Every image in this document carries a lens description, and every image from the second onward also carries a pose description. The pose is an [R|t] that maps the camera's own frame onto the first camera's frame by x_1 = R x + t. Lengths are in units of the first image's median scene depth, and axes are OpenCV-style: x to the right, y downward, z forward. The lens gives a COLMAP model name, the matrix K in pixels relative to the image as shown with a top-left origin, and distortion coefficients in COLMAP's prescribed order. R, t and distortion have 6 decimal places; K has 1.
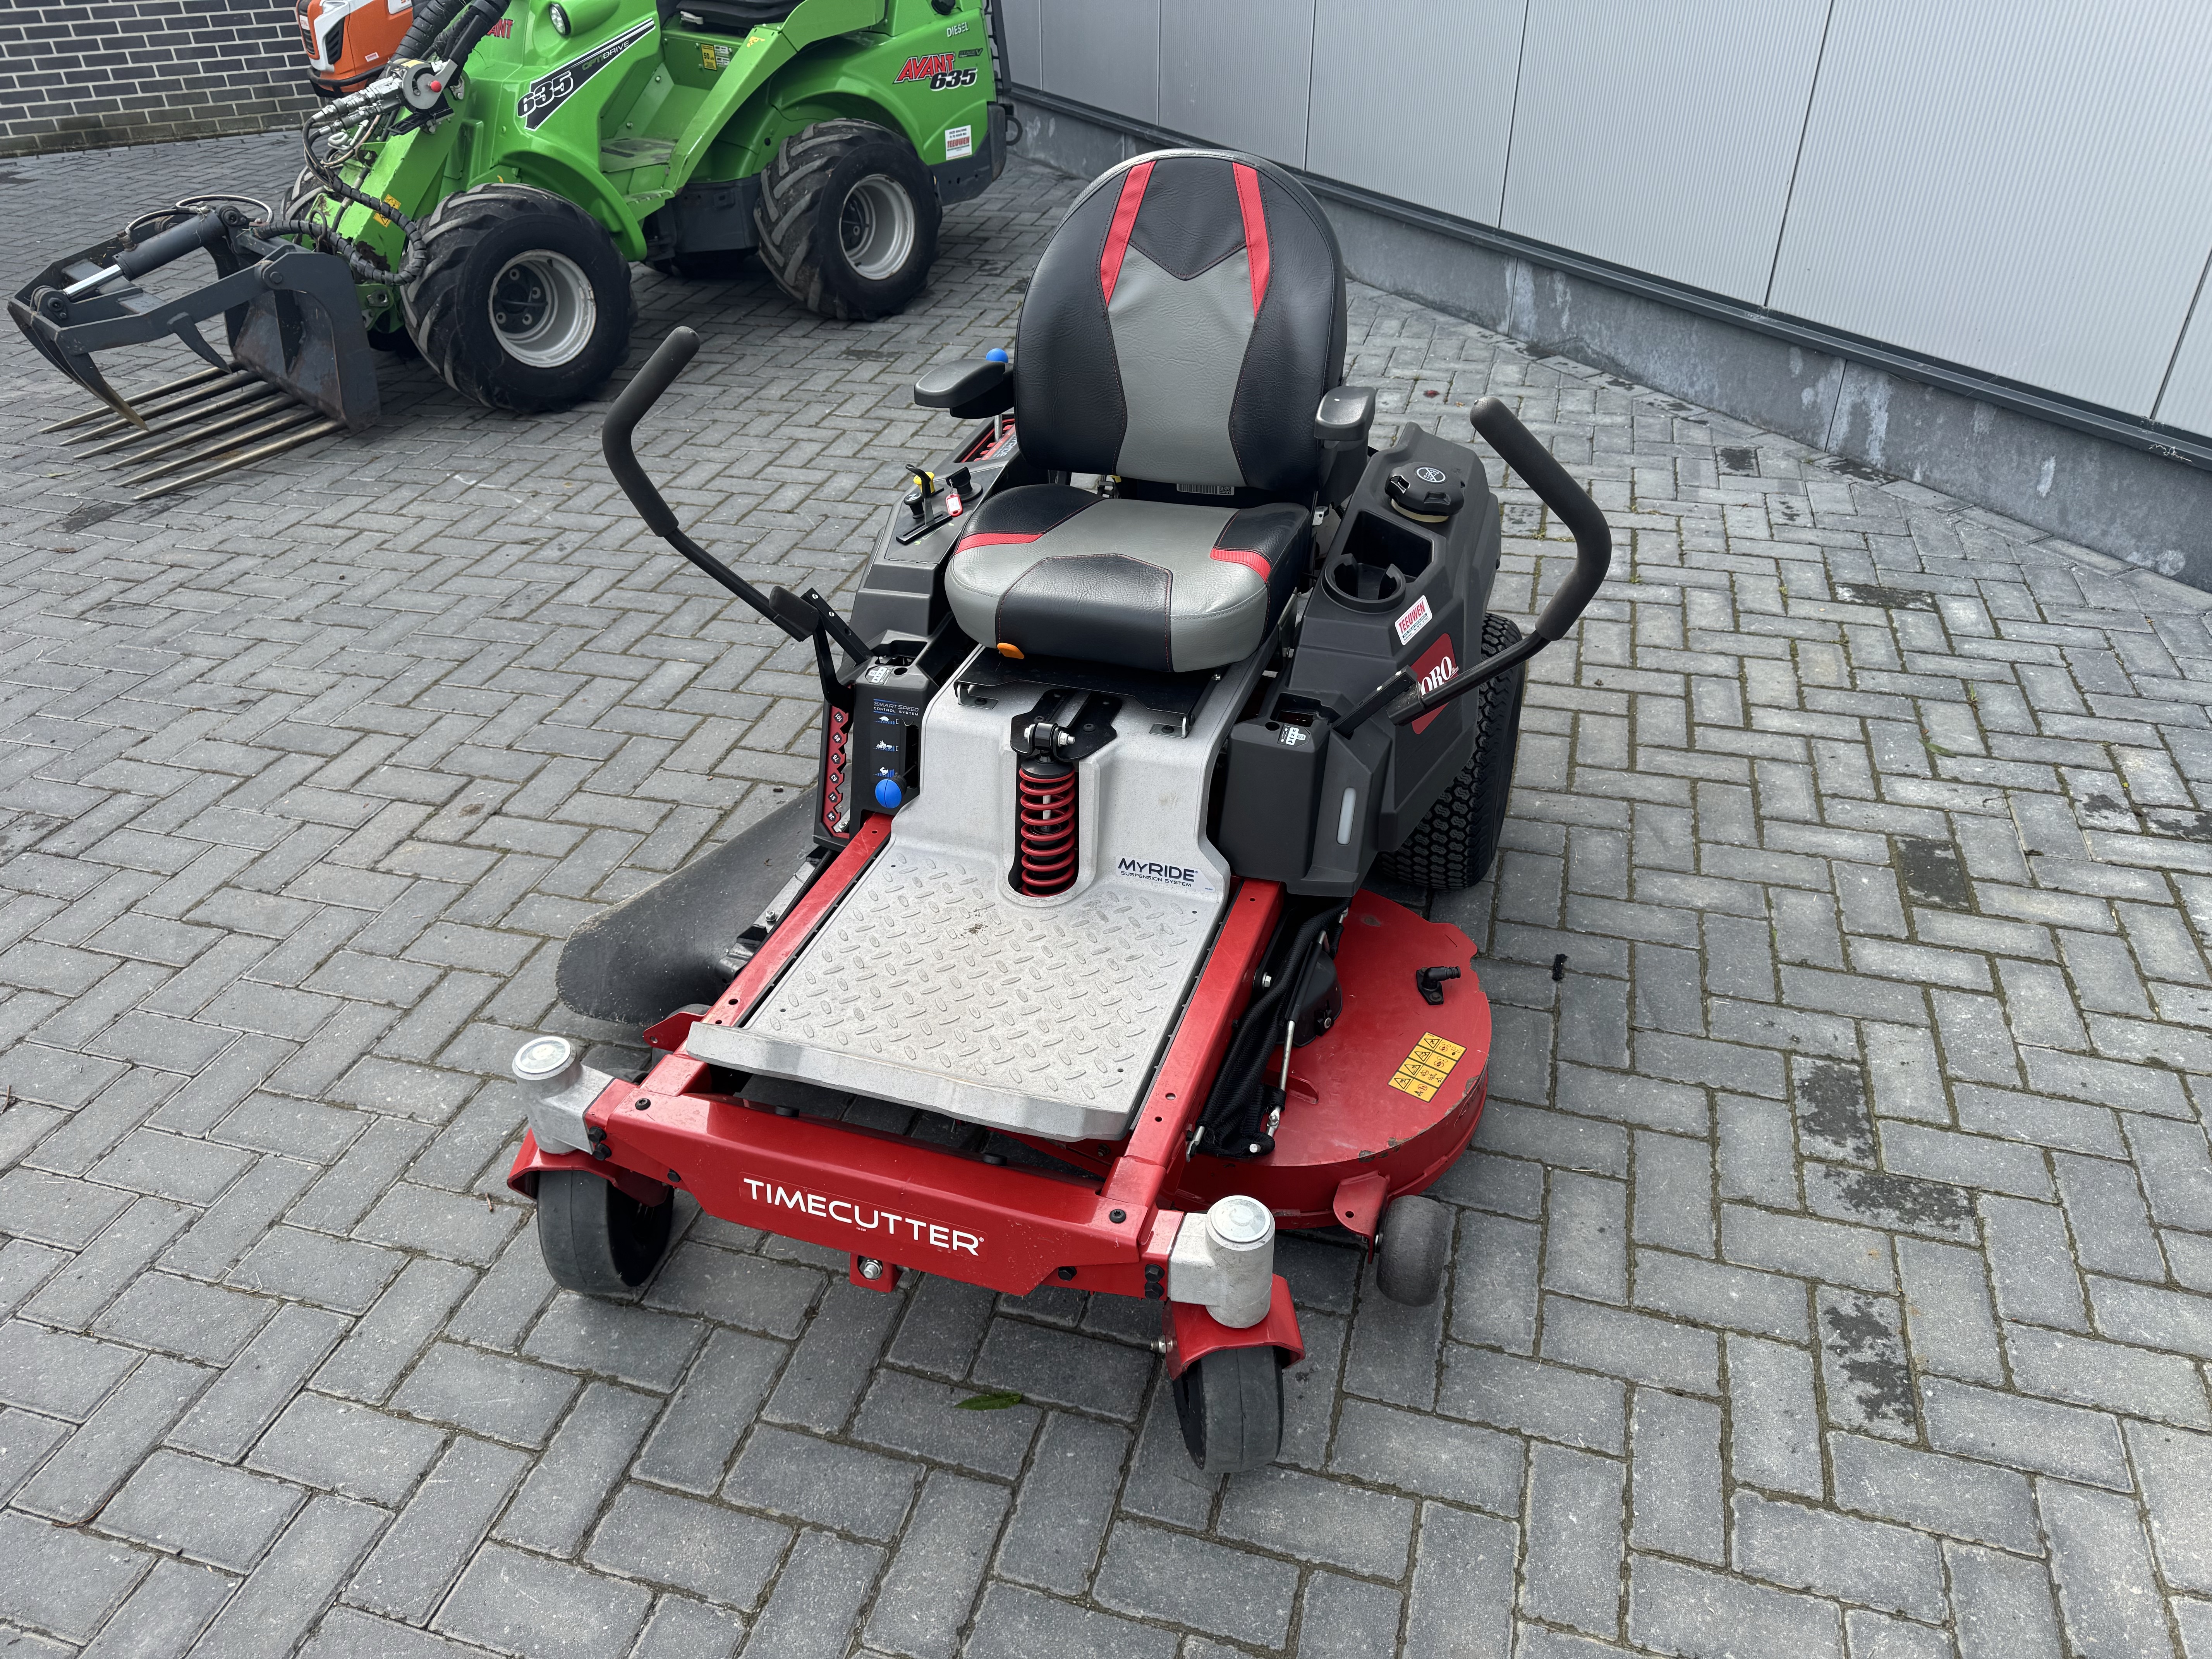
lens RADIAL K [[1579.5, 0, 1106.0], [0, 1579.5, 829.5], [0, 0, 1]] dist [-0.000377, -0.001713]
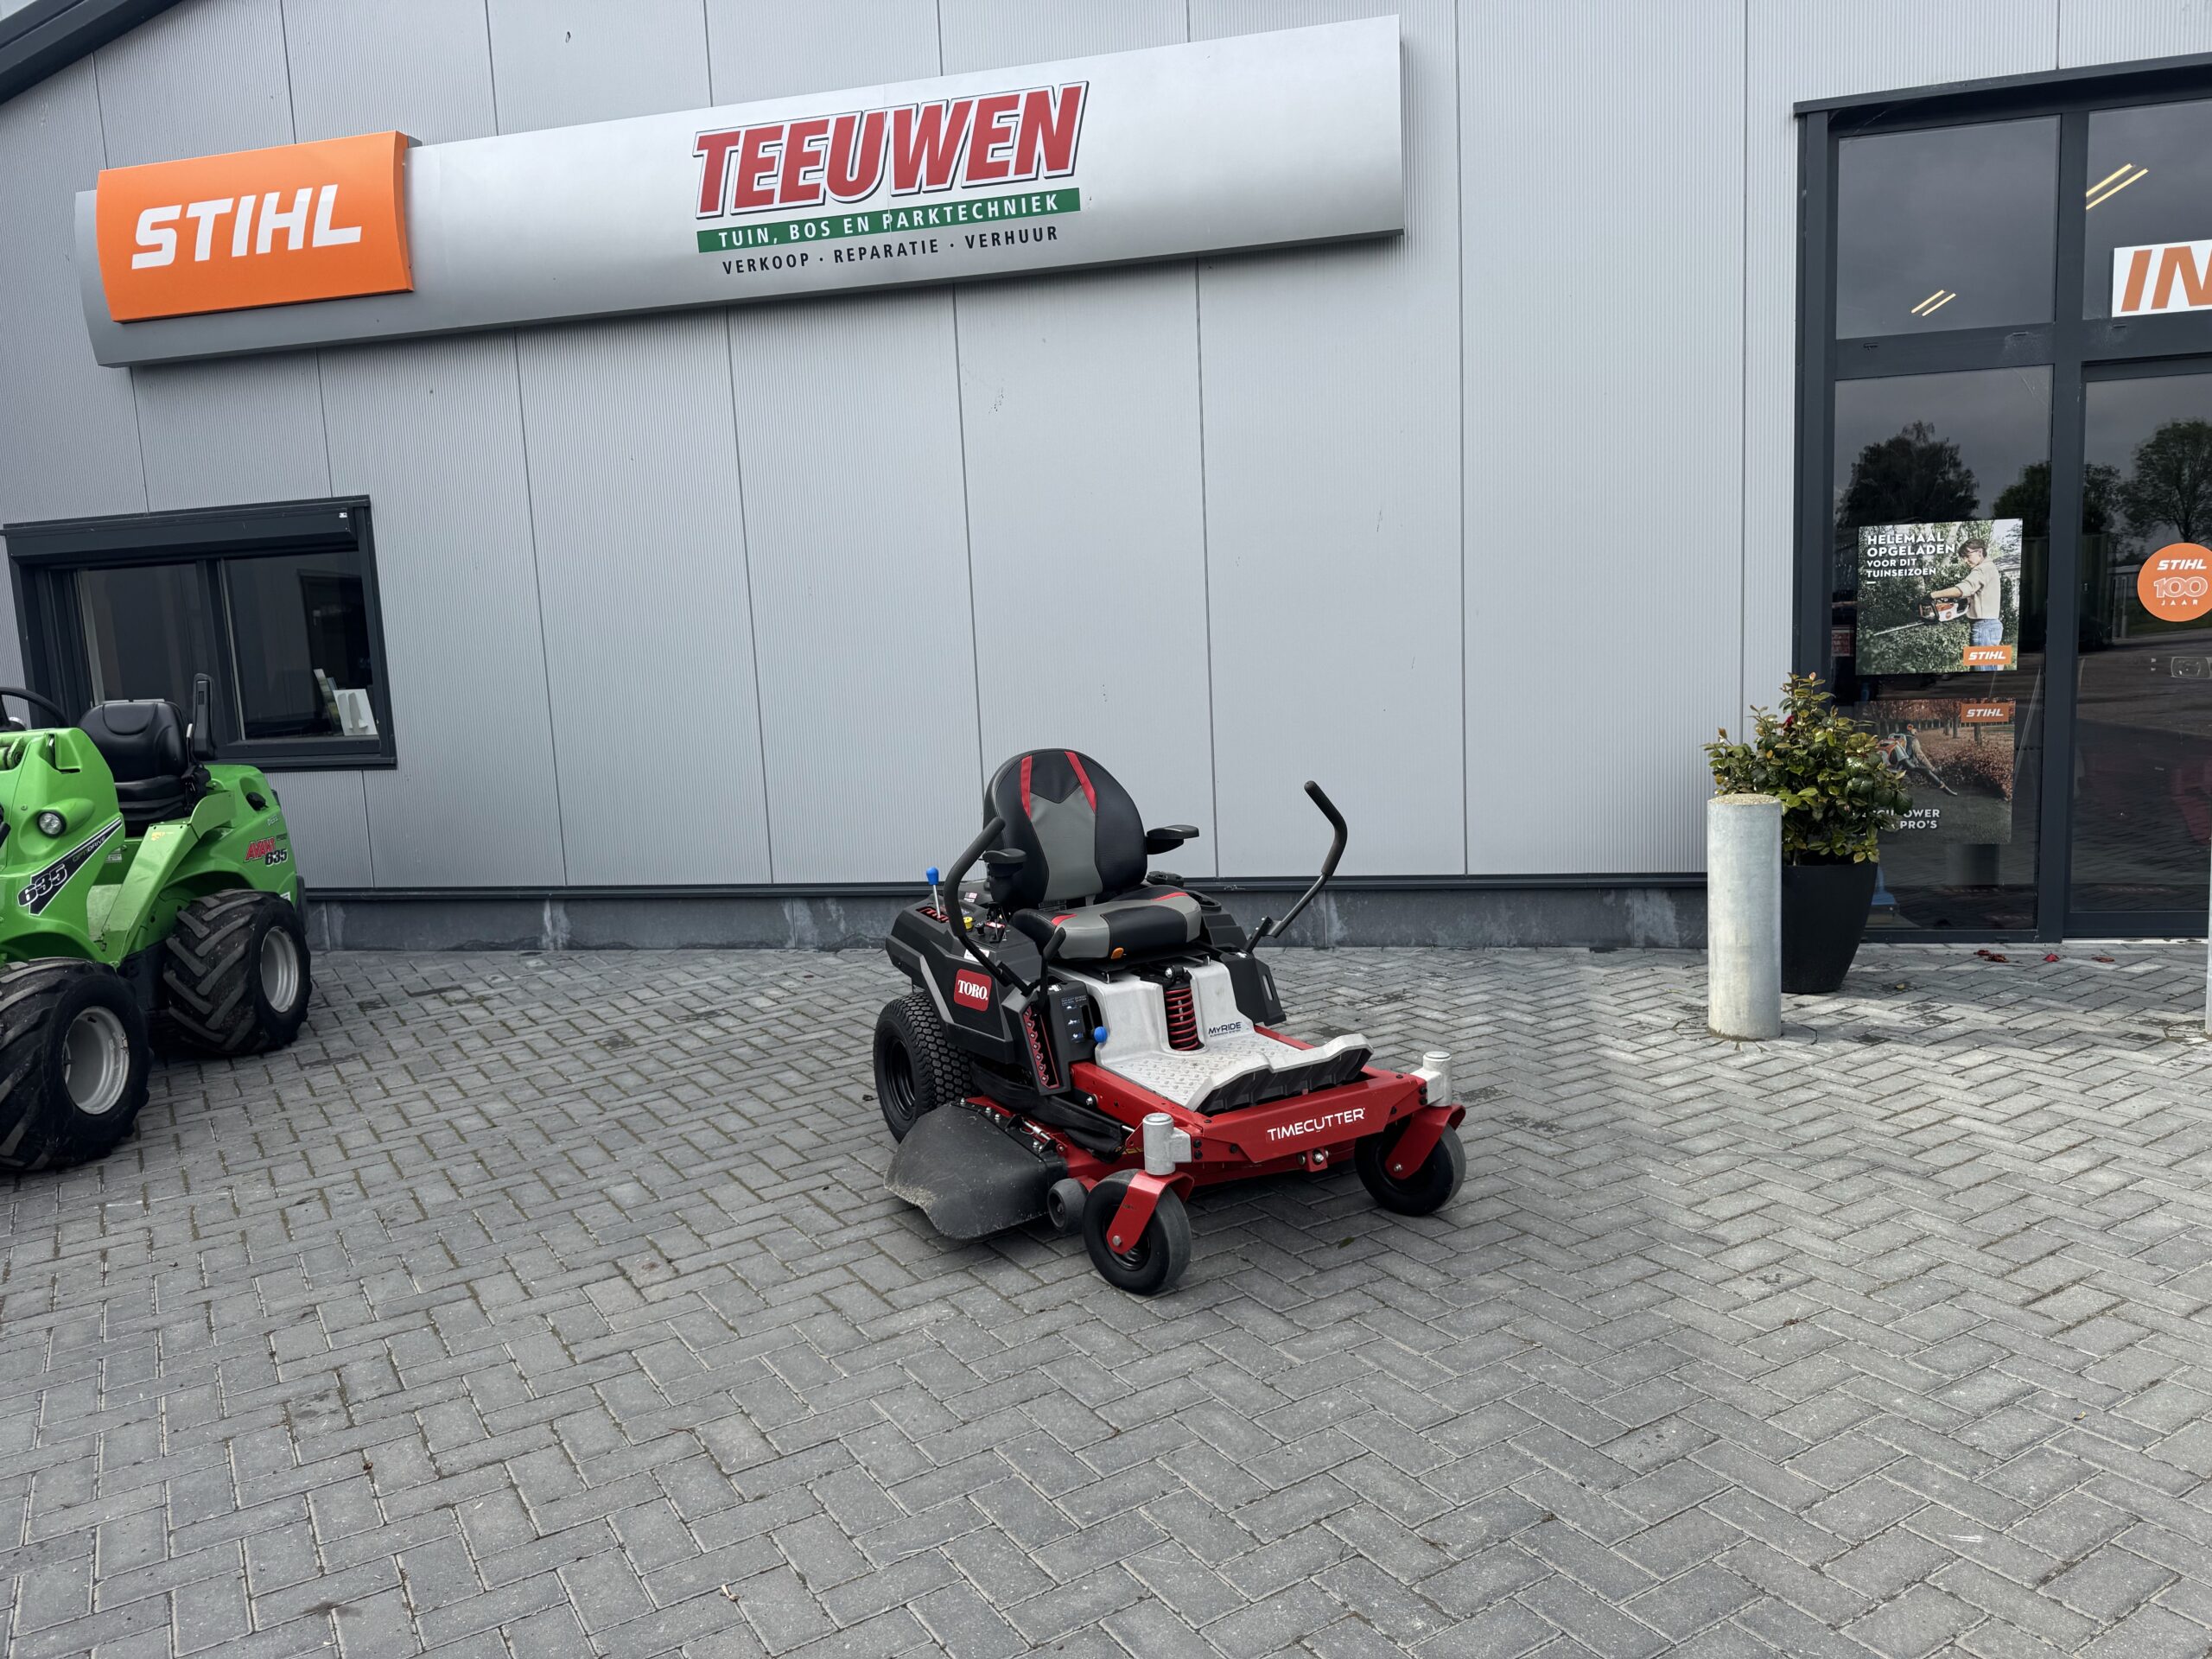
lens RADIAL K [[1552.0, 0, 1102.2], [0, 1552.0, 845.8], [0, 0, 1]] dist [0.105241, -0.214555]
pose [[0.668196, -0.117457, 0.734655, -1.236092], [0.441838, 0.857114, -0.264831, 0.231206], [-0.598577, 0.501557, 0.624617, -0.243572]]
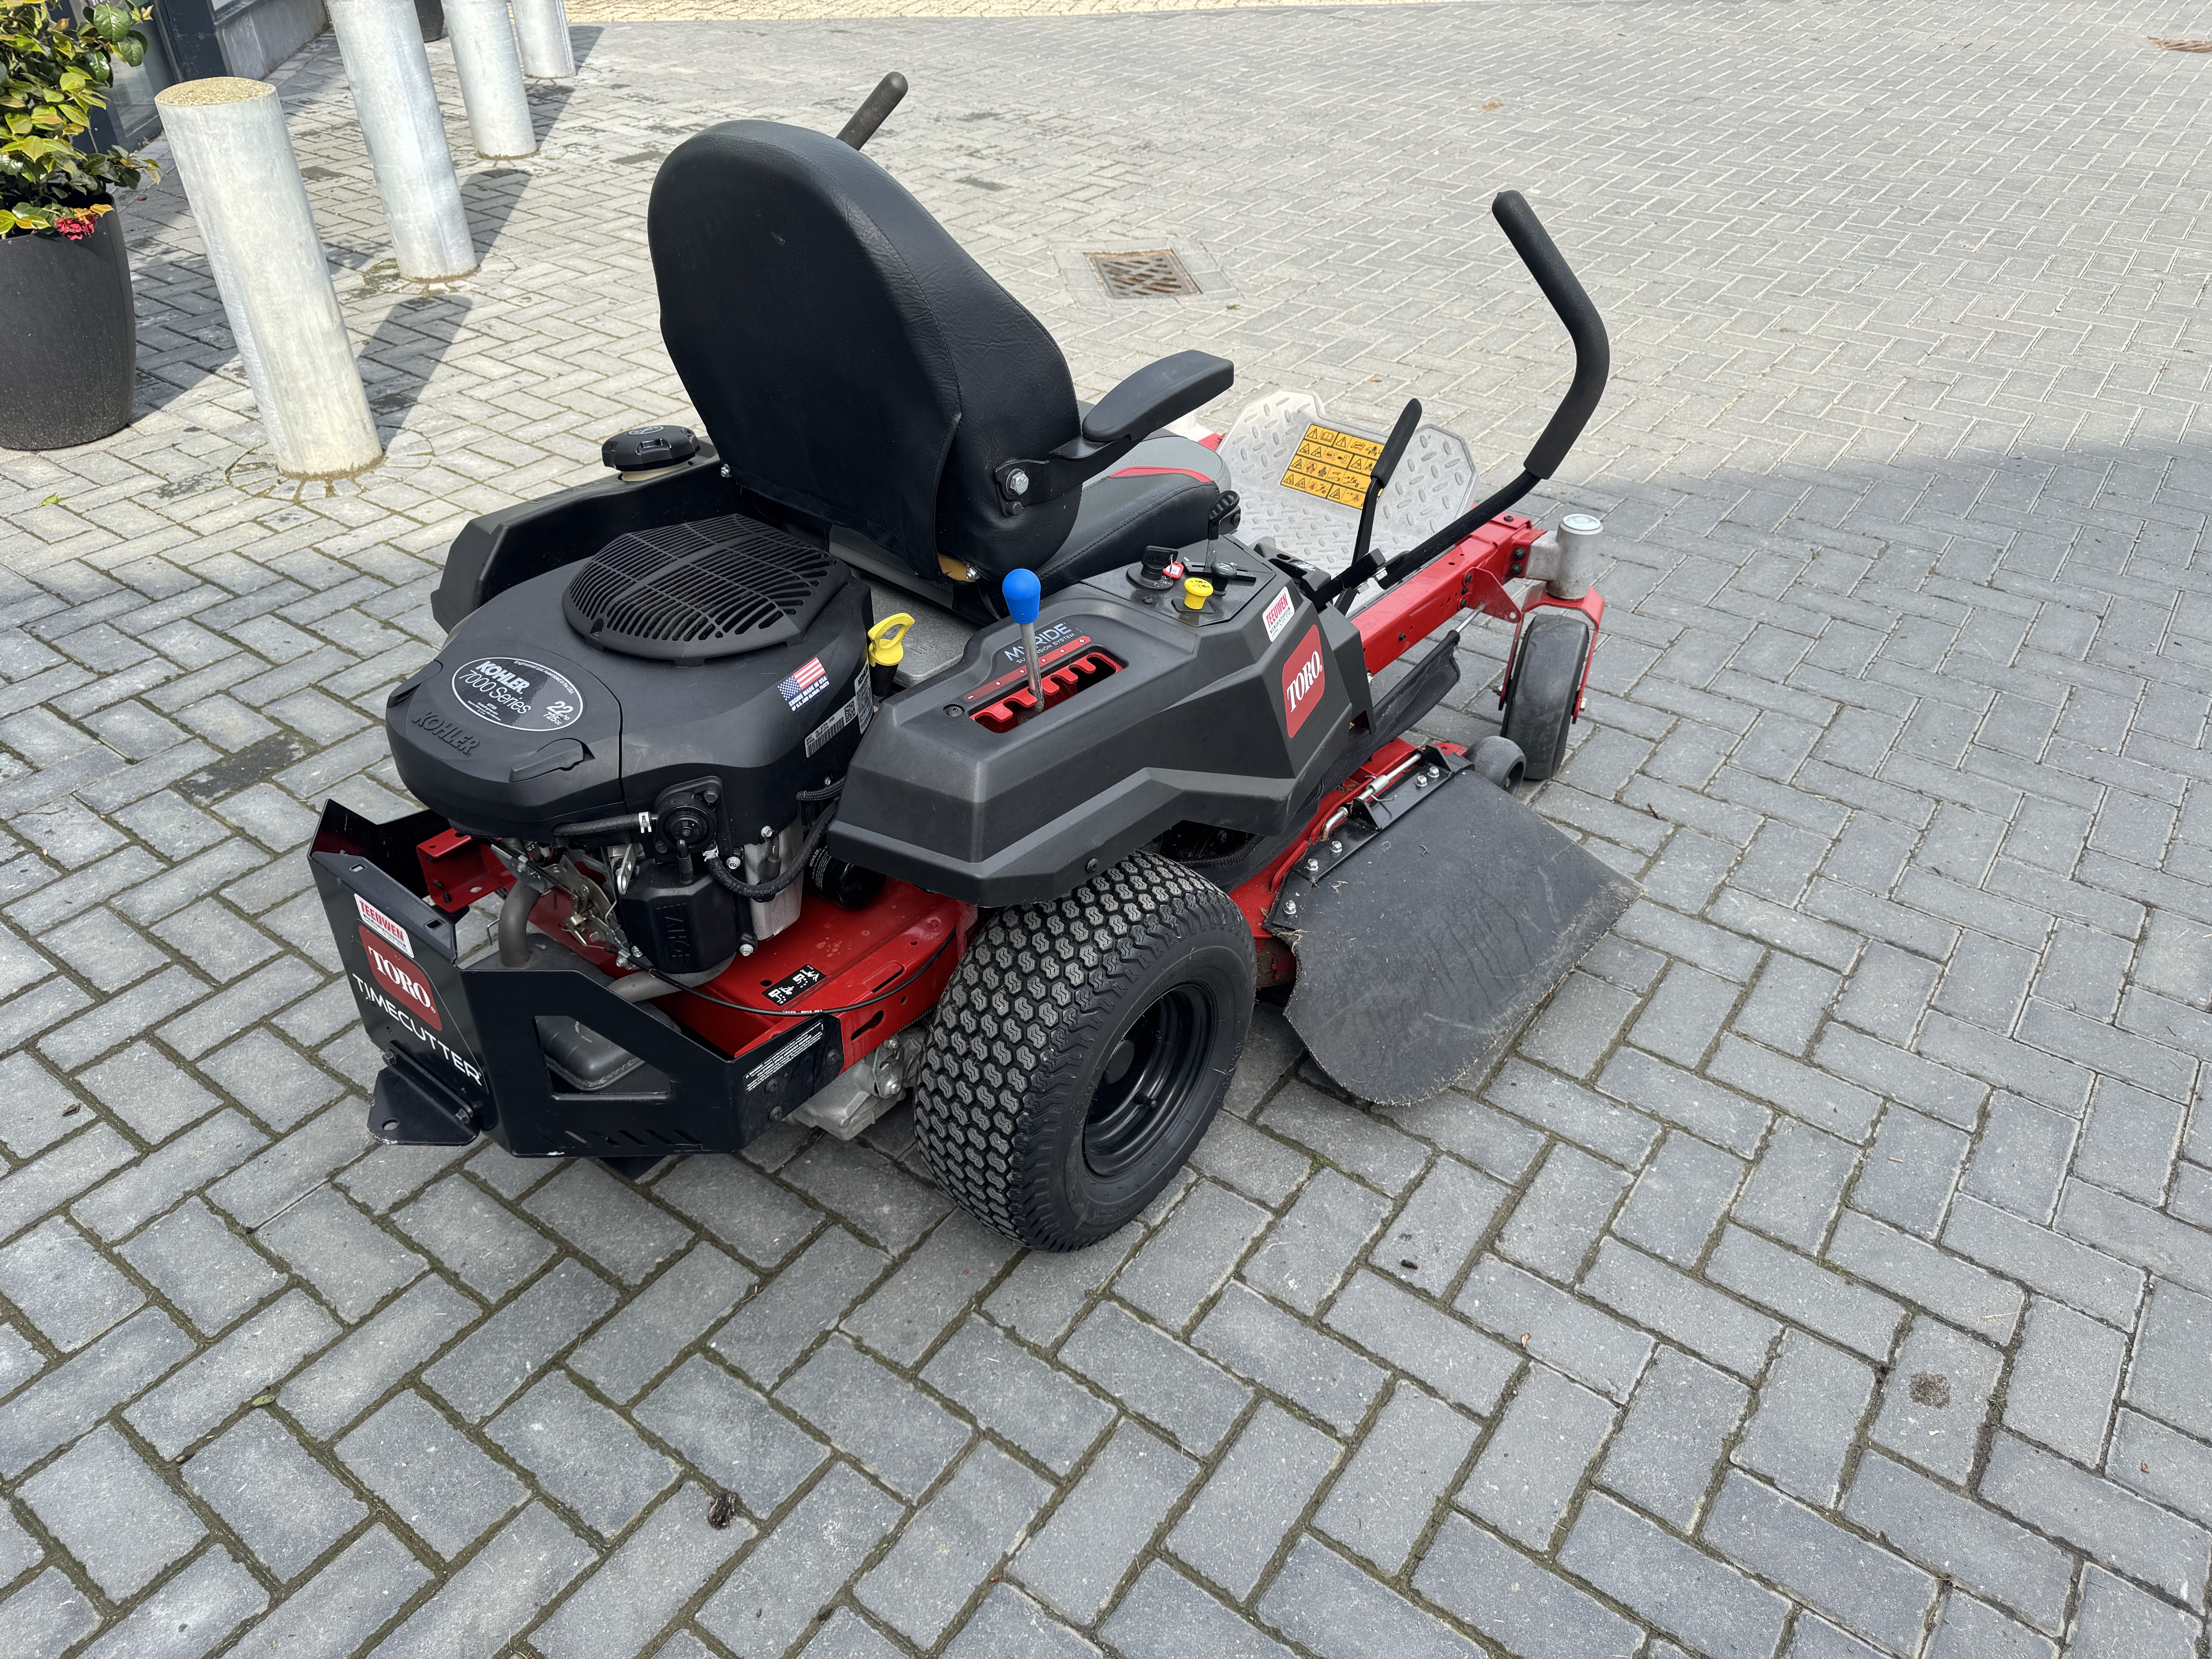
lens RADIAL K [[1561.9, 0, 1106.0], [0, 1561.9, 829.5], [0, 0, 1]] dist [0.001863, -0.024072]
pose [[-0.939557, -0.192078, 0.283441, -0.278172], [0.197460, 0.372322, 0.906855, -0.771954], [-0.279718, 0.908010, -0.311889, 1.246692]]
